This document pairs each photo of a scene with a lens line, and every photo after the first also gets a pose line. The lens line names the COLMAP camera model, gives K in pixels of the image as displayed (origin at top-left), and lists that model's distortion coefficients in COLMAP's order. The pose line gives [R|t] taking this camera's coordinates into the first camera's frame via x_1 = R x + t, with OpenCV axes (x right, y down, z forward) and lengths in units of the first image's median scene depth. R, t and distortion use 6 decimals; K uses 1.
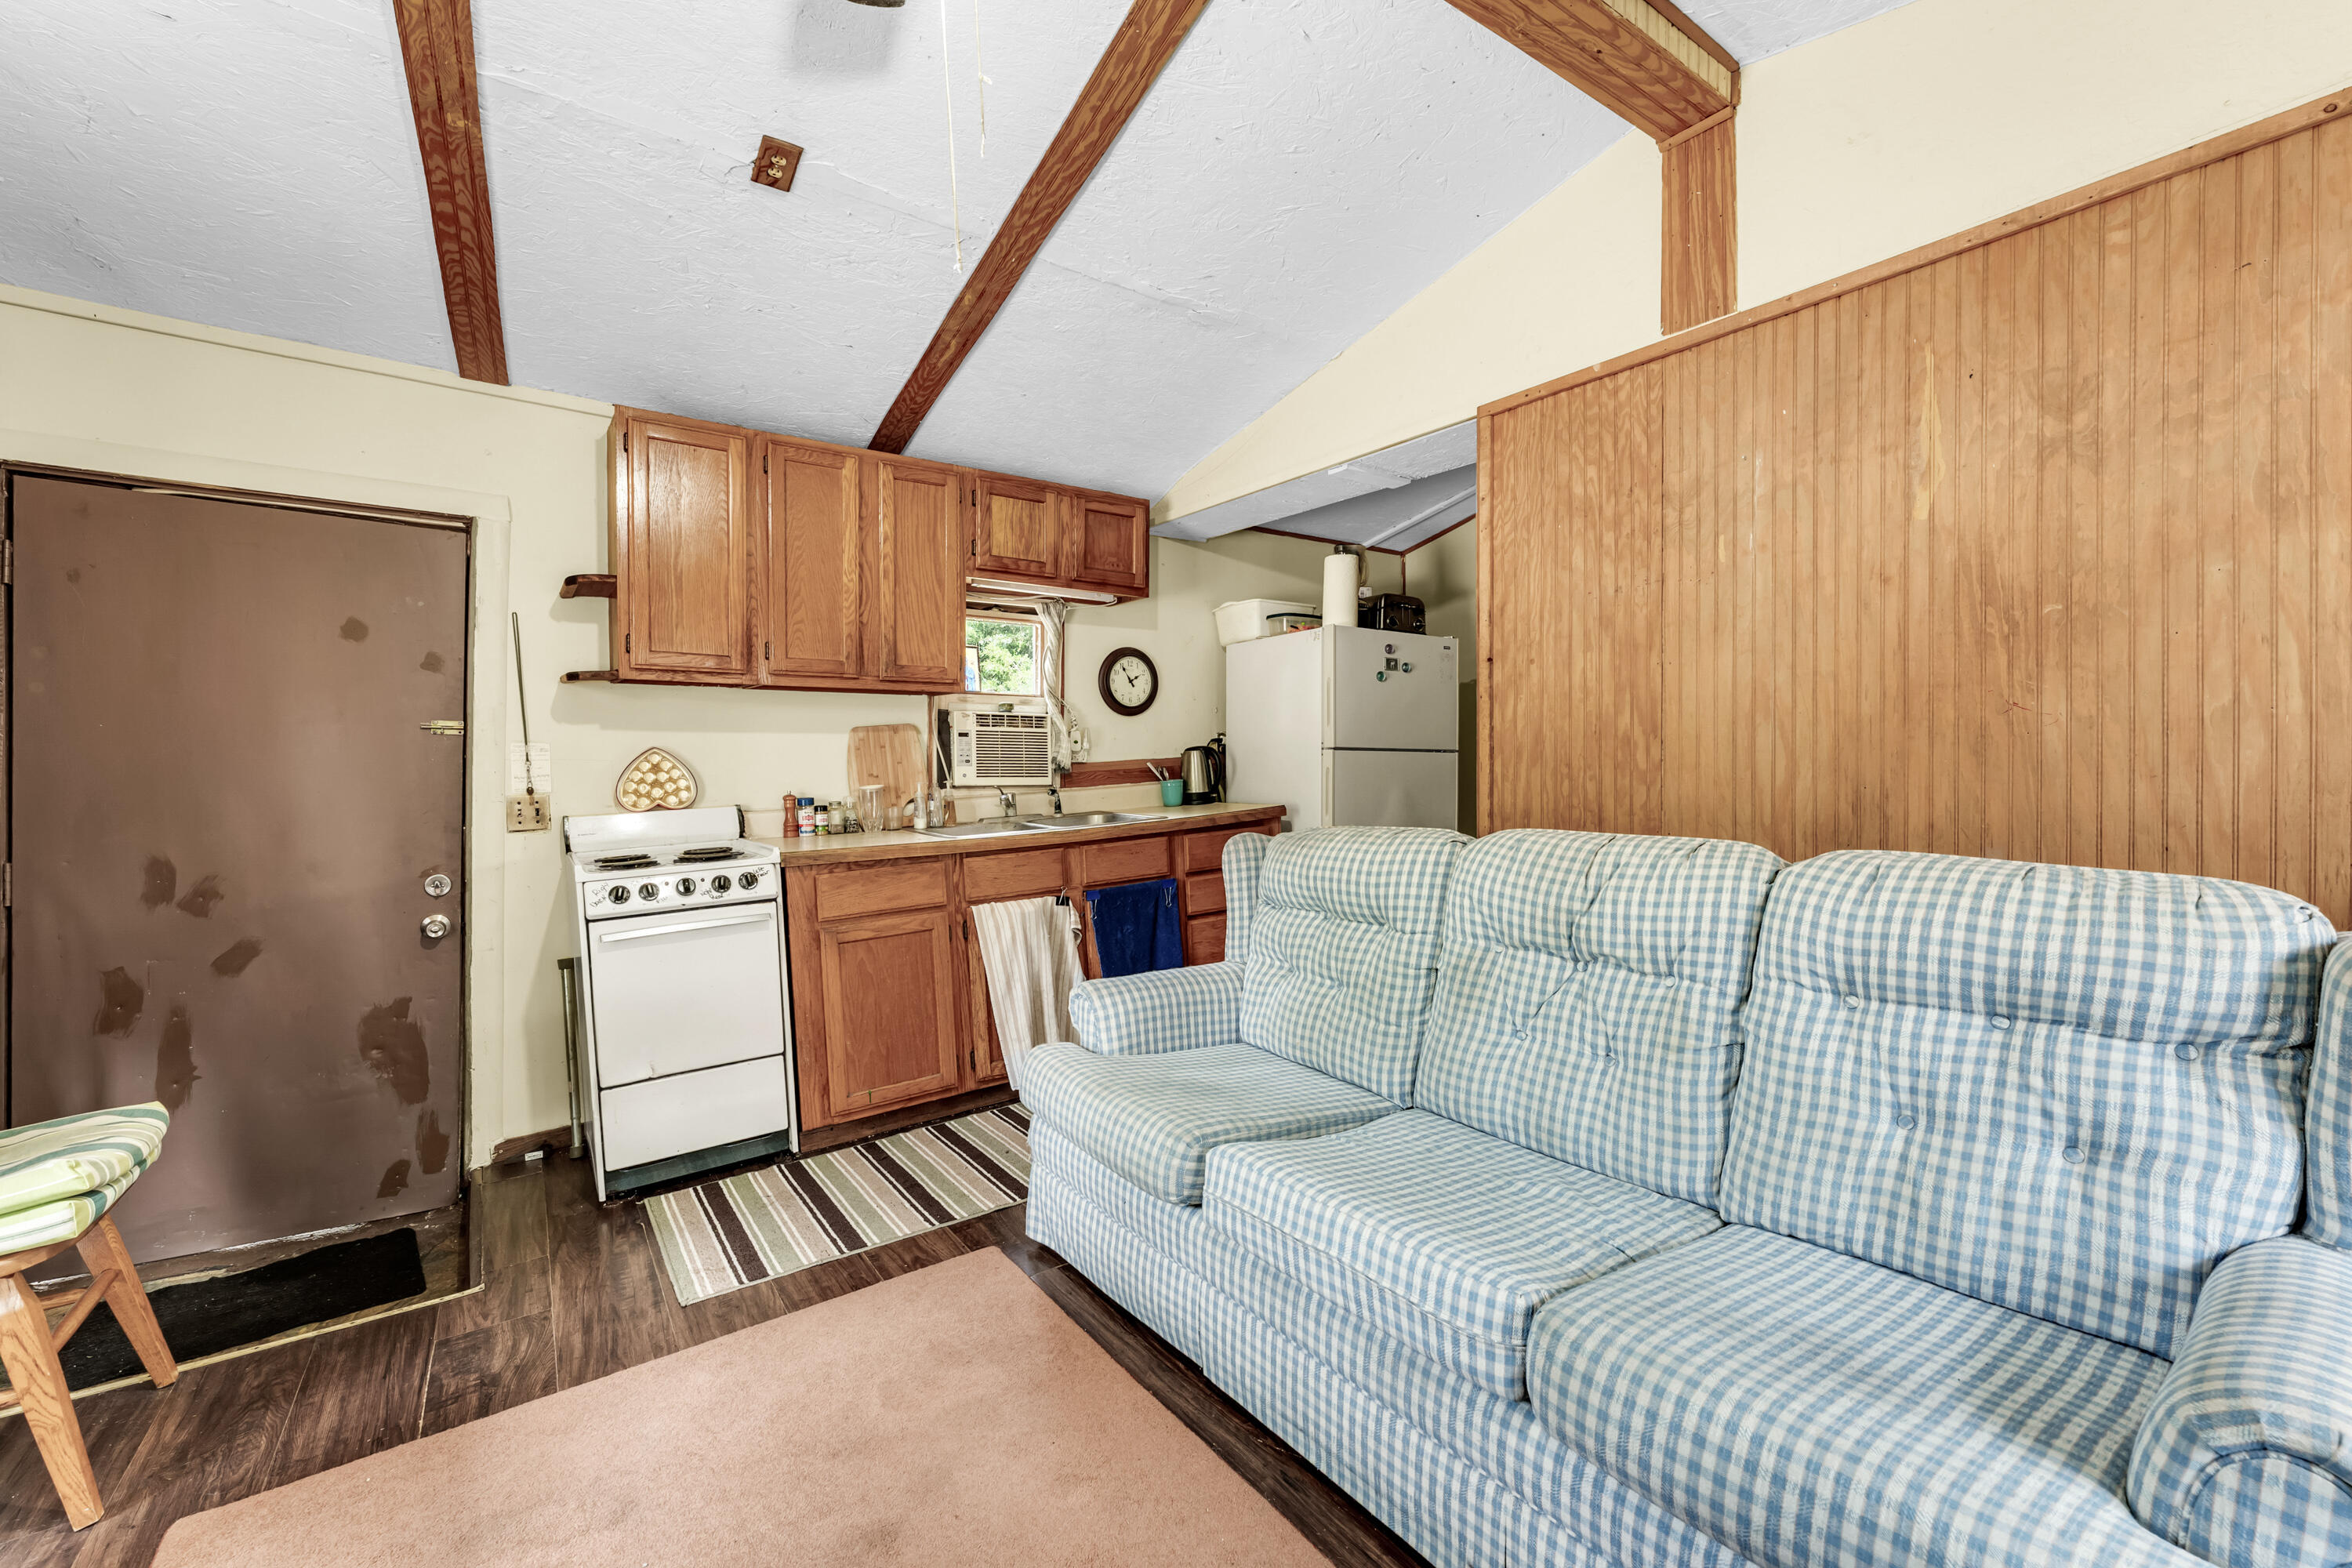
lens RADIAL K [[1006.1, 0, 1178.2], [0, 1006.1, 797.6], [0, 0, 1]] dist [0.001281, 0.000178]
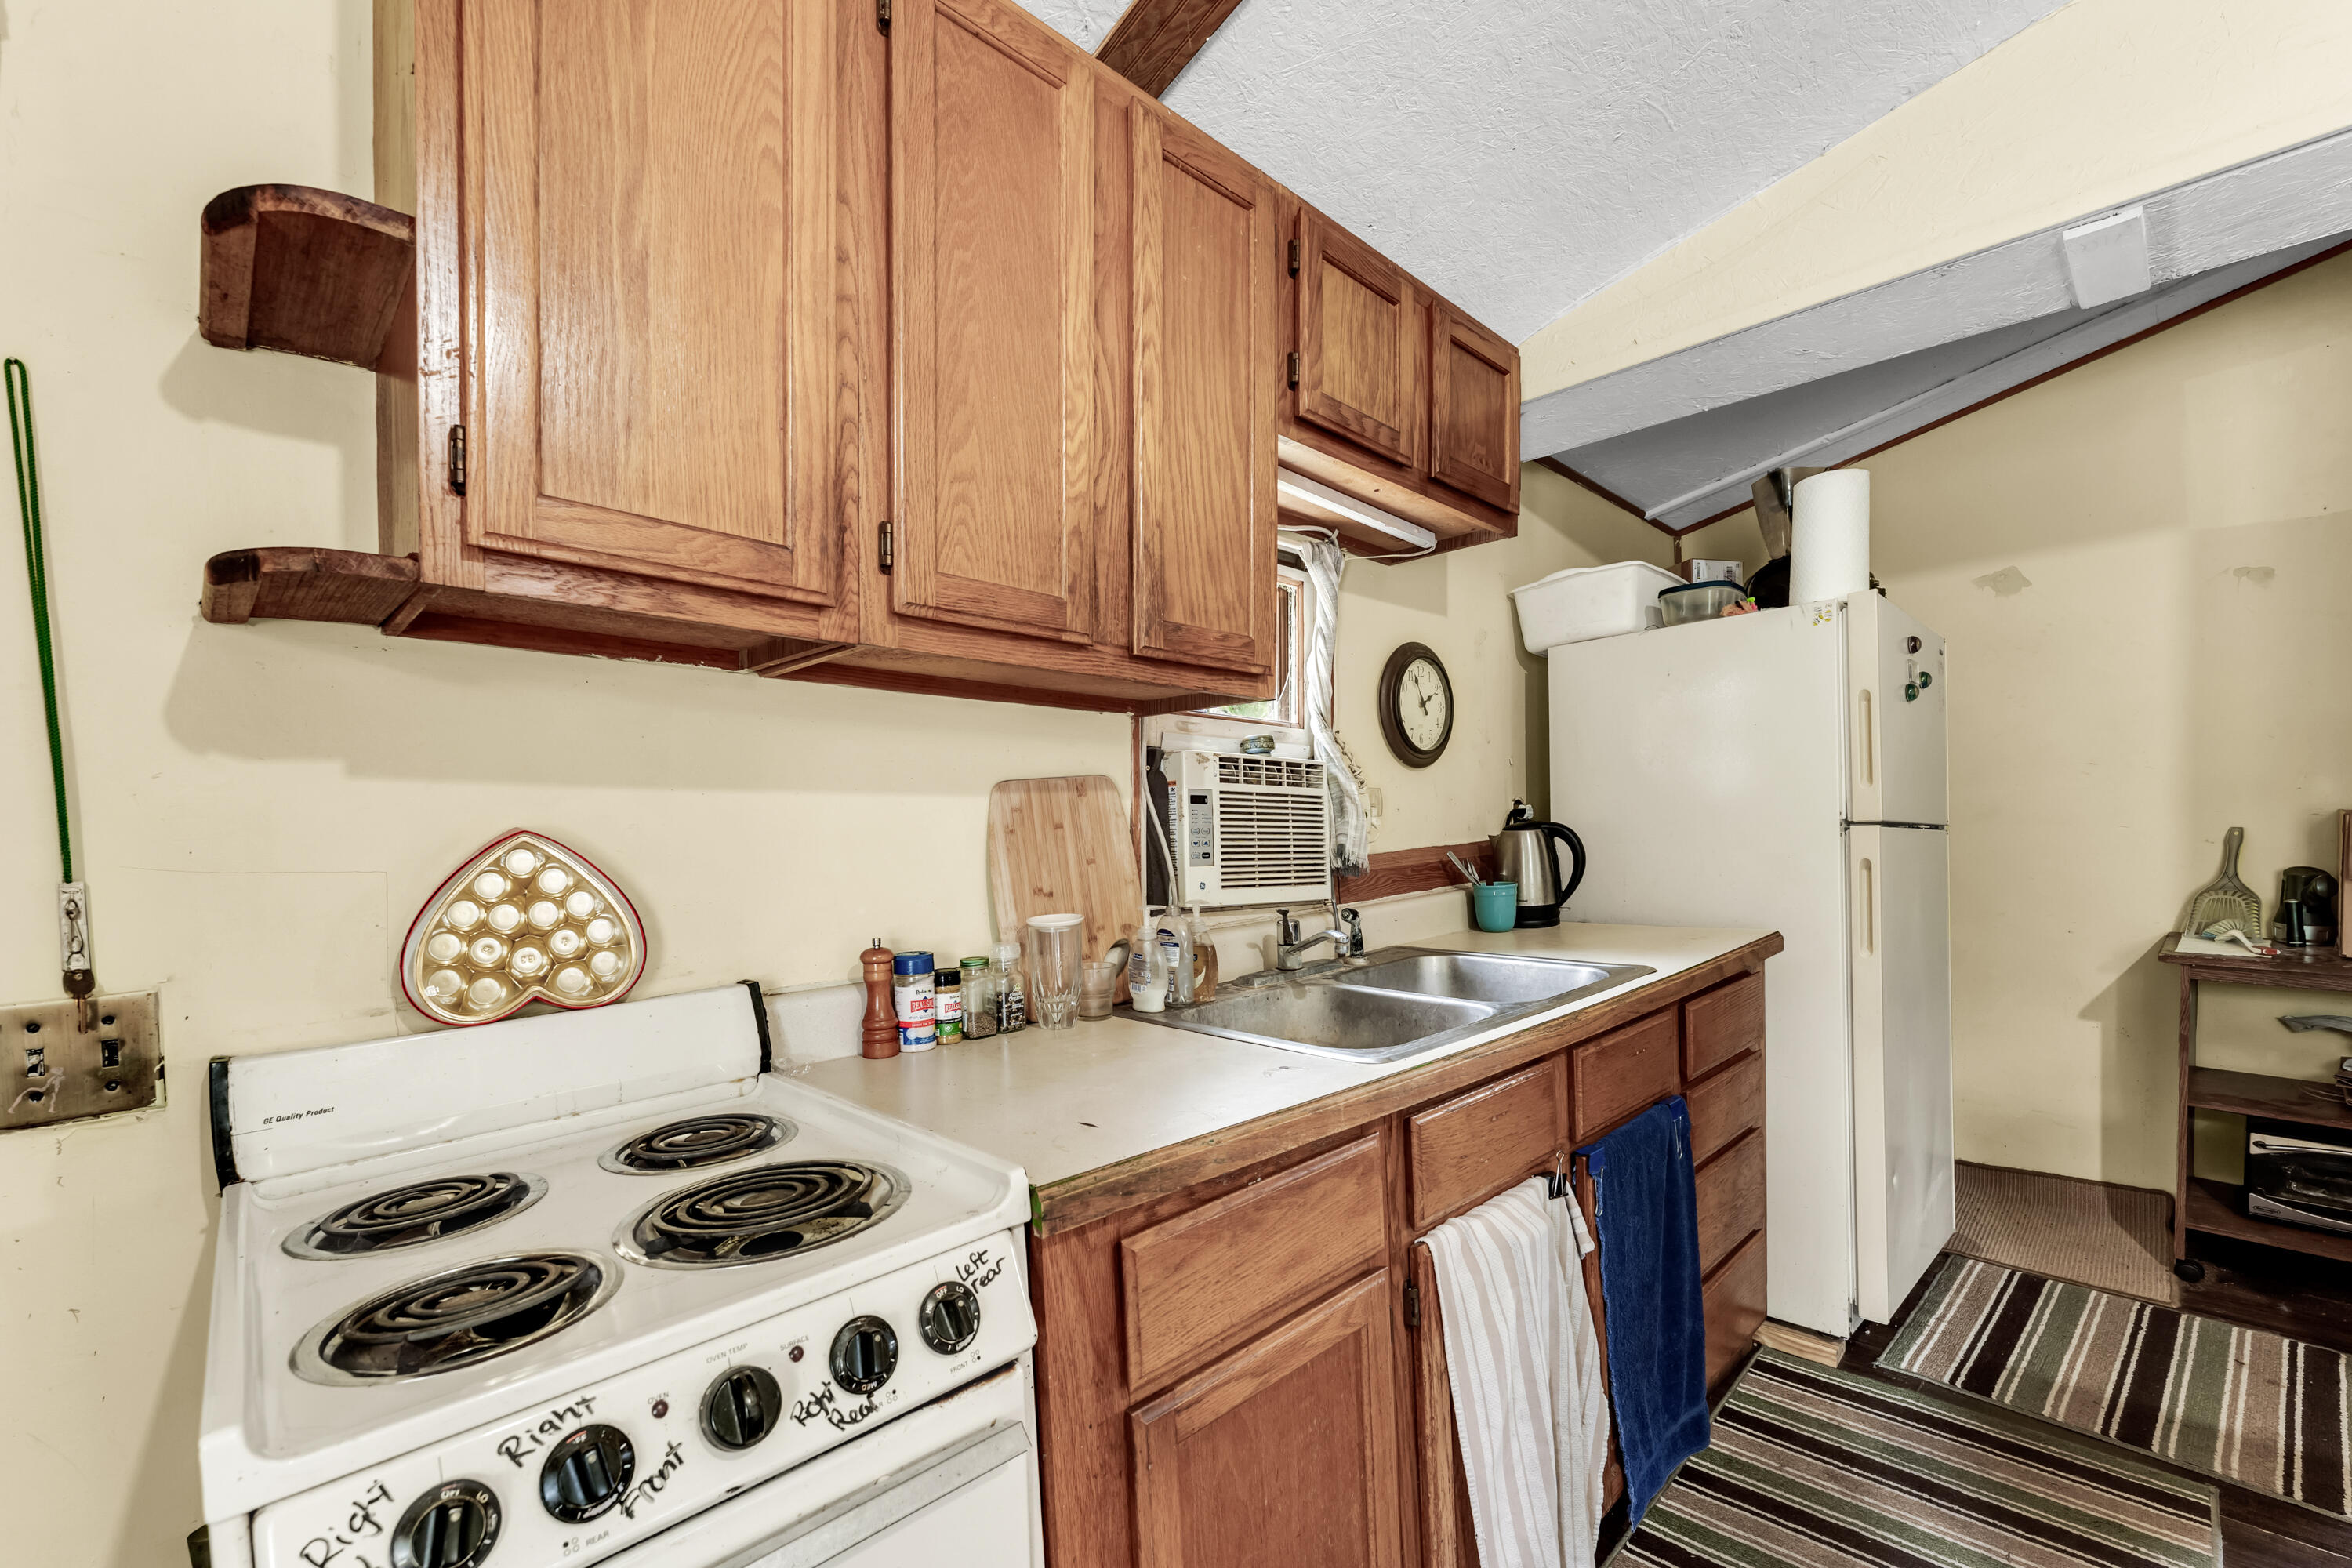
lens RADIAL K [[1006.1, 0, 1149.2], [0, 1006.1, 850.6], [0, 0, 1]] dist [0.001281, 0.000178]
pose [[0.988132, -0.010153, 0.153274, -0.356931], [0.014271, 0.999566, -0.025790, -0.030857], [-0.152946, 0.027671, 0.987847, 0.620275]]
